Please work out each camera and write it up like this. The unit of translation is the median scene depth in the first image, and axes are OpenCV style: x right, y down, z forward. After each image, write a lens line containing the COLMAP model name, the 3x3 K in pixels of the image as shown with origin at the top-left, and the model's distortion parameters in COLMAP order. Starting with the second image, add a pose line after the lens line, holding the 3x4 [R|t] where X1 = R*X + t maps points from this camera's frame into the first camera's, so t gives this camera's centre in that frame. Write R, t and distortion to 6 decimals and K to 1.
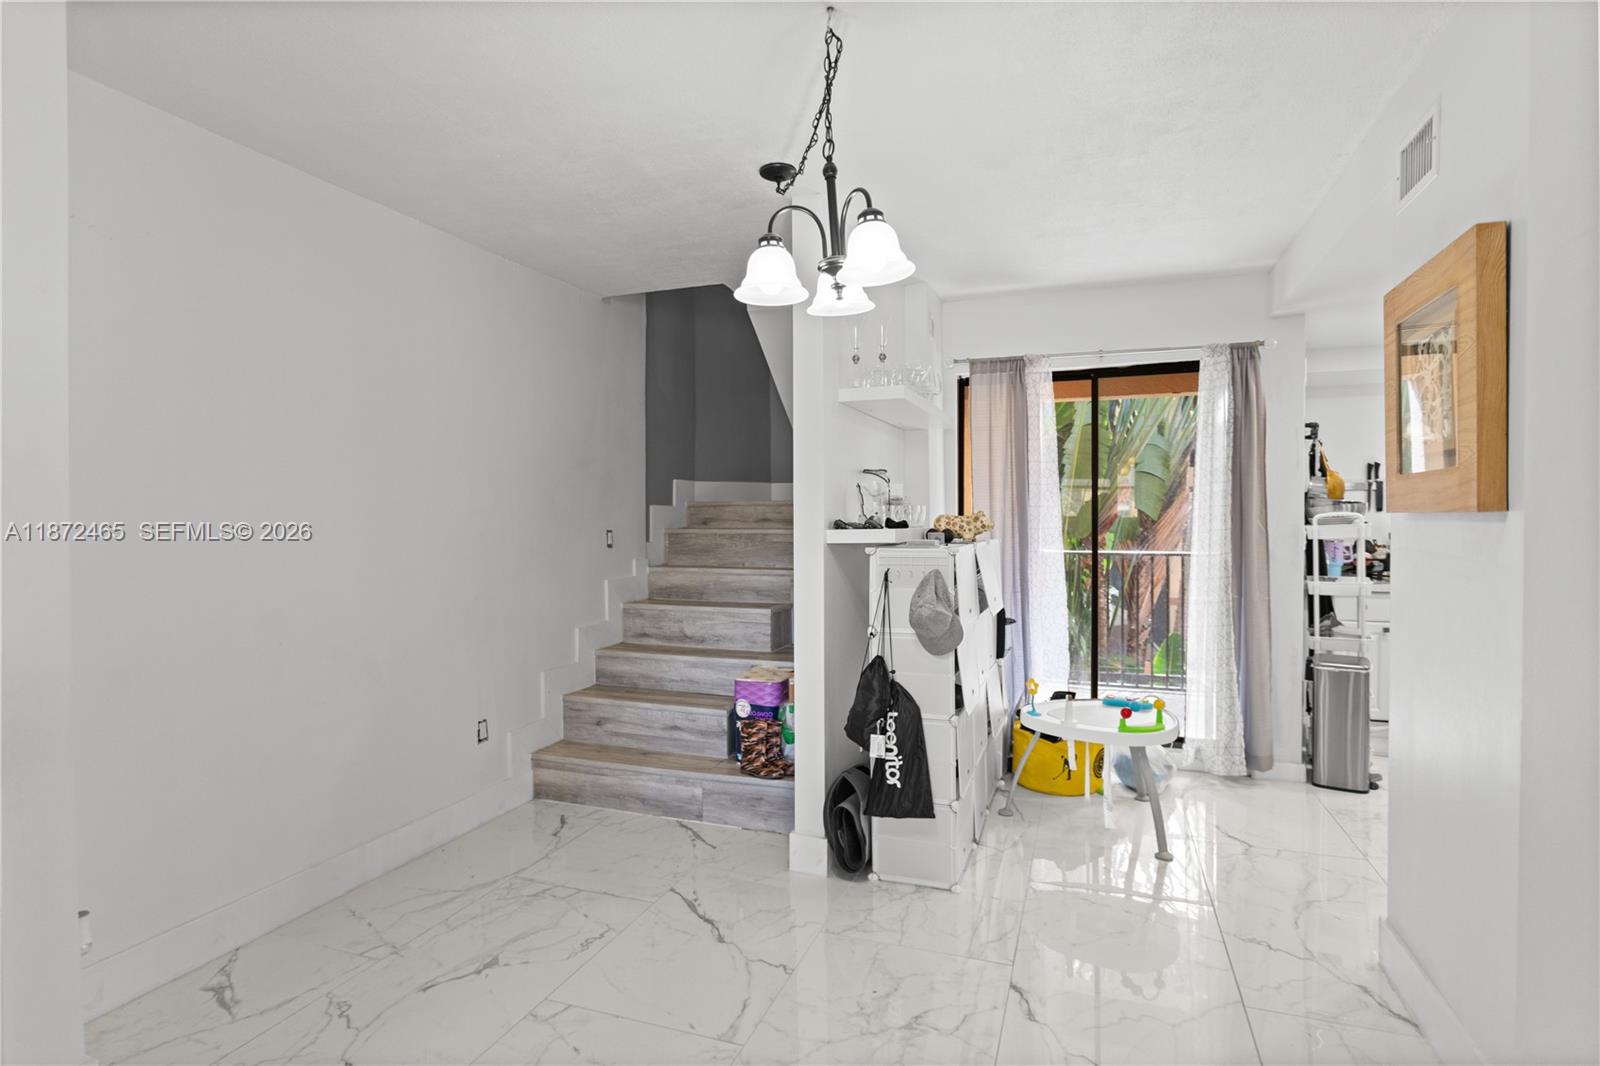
lens RADIAL K [[822.6, 0, 796.0], [0, 822.6, 531.0], [0, 0, 1]] dist [-0.007680, 0.000261]
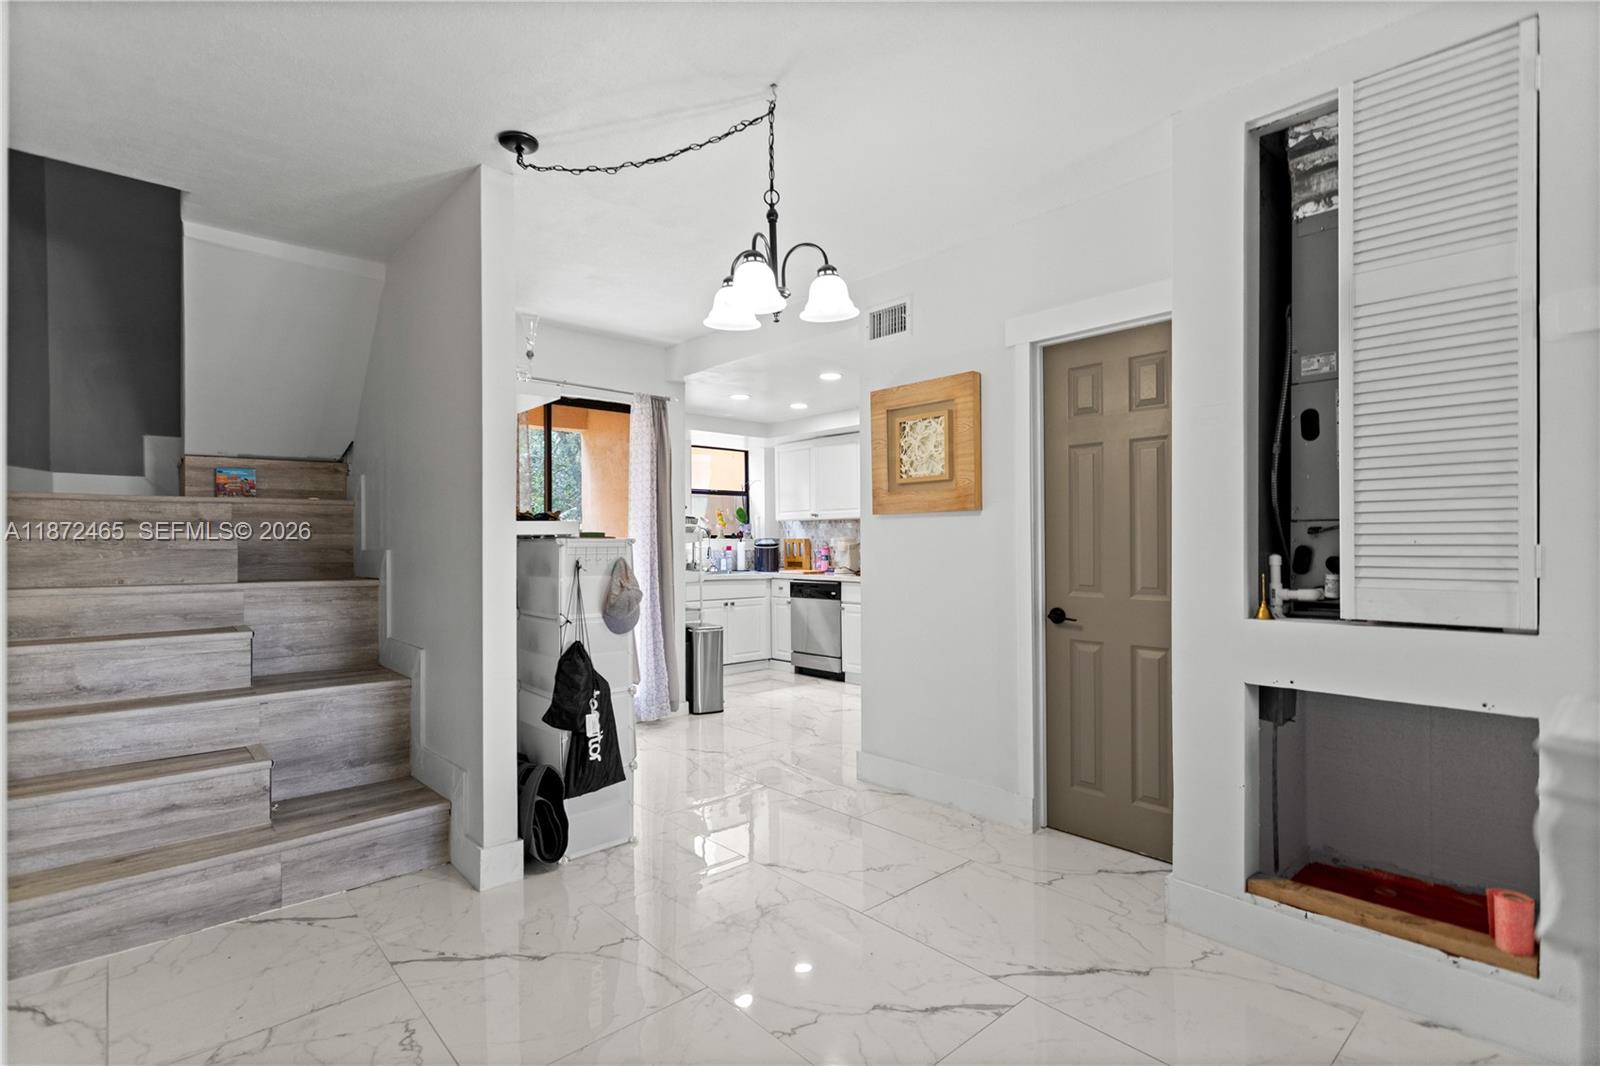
lens RADIAL K [[770.4, 0, 796.5], [0, 770.4, 539.1], [0, 0, 1]] dist [0.004571, 0.000573]
pose [[0.463951, 0.006996, 0.885833, -0.461656], [0.018993, 0.999660, -0.017843, 0.032036], [-0.885657, 0.025102, 0.463661, 0.211183]]
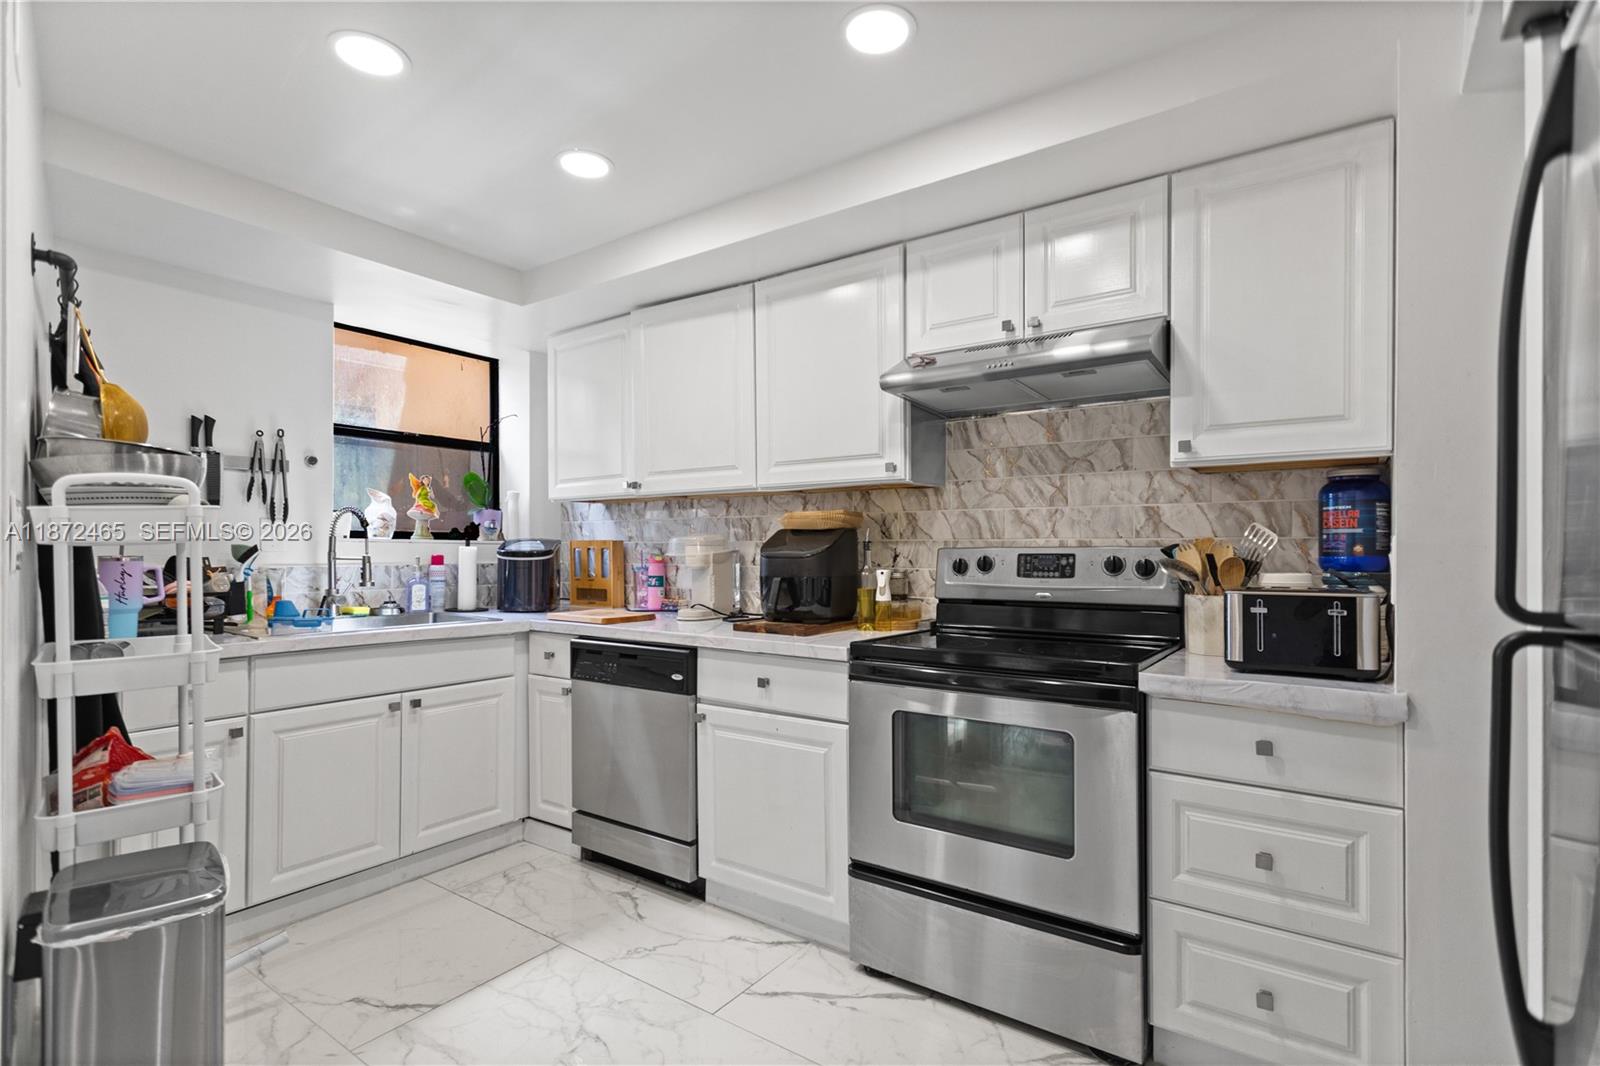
lens RADIAL K [[770.4, 0, 786.3], [0, 770.4, 545.3], [0, 0, 1]] dist [0.004571, 0.000573]
pose [[0.280644, 0.012635, 0.959729, 0.413832], [0.017817, 0.999672, -0.018371, 0.023708], [-0.959647, 0.022255, 0.280327, 0.624070]]
